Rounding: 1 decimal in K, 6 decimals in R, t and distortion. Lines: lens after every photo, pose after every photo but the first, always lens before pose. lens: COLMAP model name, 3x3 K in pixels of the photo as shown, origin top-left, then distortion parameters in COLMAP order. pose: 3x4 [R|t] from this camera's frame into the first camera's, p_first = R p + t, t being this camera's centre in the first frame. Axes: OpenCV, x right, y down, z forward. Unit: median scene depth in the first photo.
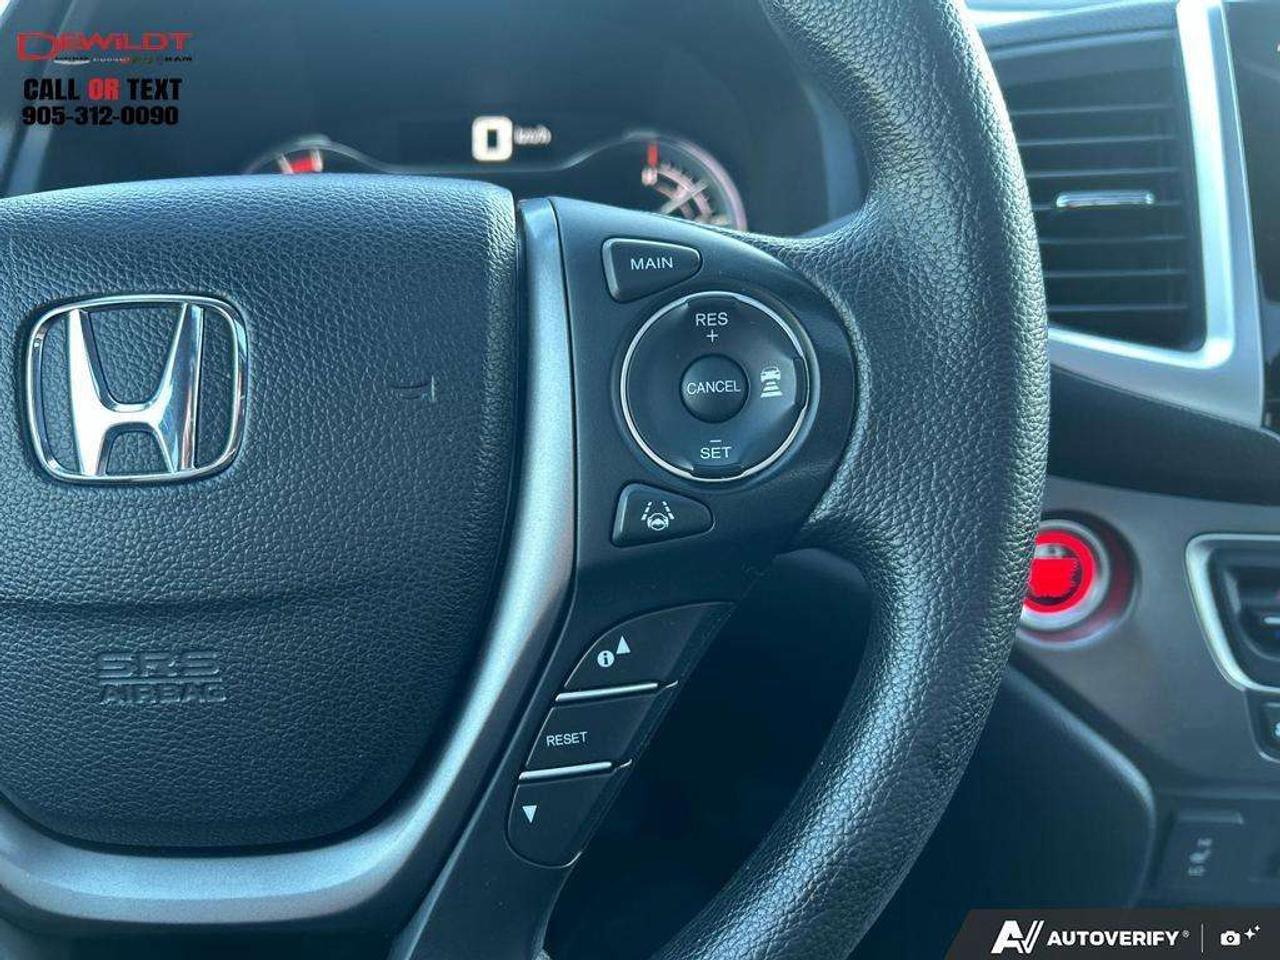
lens RADIAL K [[1013.5, 0, 638.8], [0, 1013.5, 484.2], [0, 0, 1]] dist [-0.000220, -0.011093]
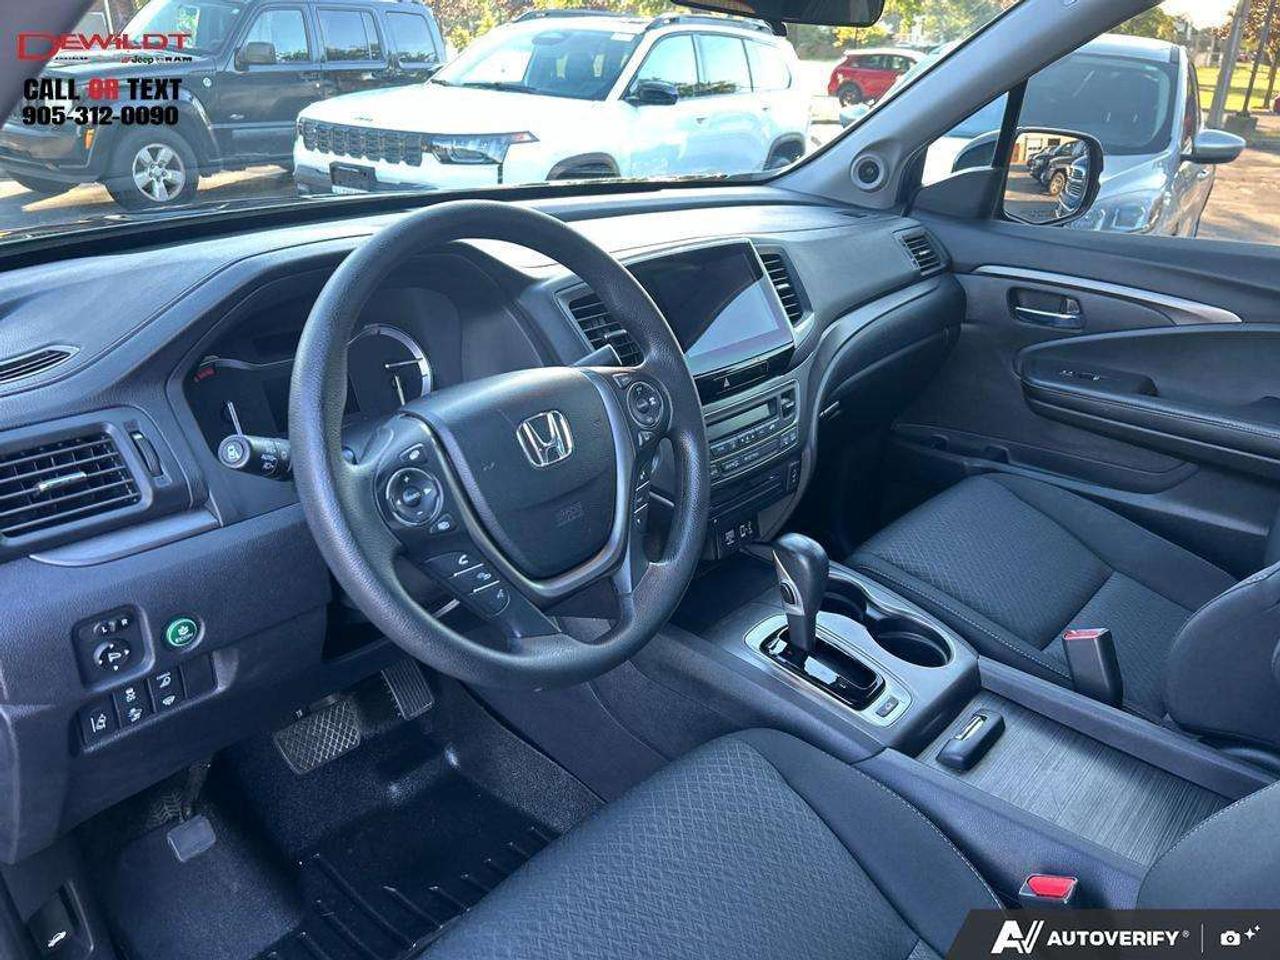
lens RADIAL K [[957.6, 0, 640.0], [0, 957.6, 480.0], [0, 0, 1]] dist [0.045238, -0.047623]
pose [[0.625427, -0.273855, 0.730647, -2.846715], [0.305887, 0.947486, 0.093292, -0.169056], [-0.717826, 0.165148, 0.676352, -1.568164]]
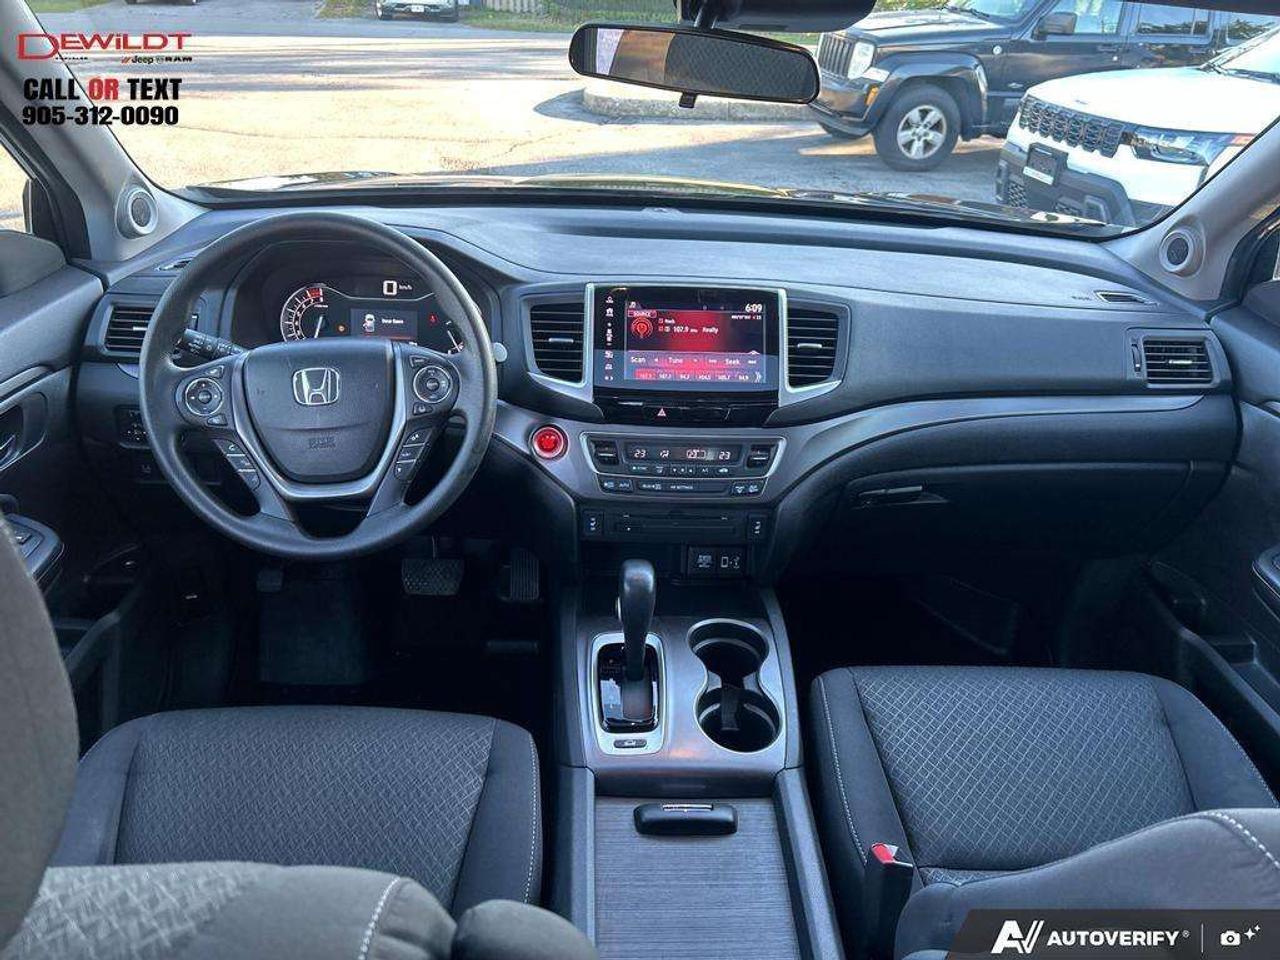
lens RADIAL K [[957.6, 0, 638.4], [0, 957.6, 490.7], [0, 0, 1]] dist [0.004935, -0.005615]
pose [[0.994259, 0.024812, 0.104084, 0.645160], [-0.028657, 0.998955, 0.035608, 0.217474], [-0.103092, -0.038386, 0.993931, -4.034949]]
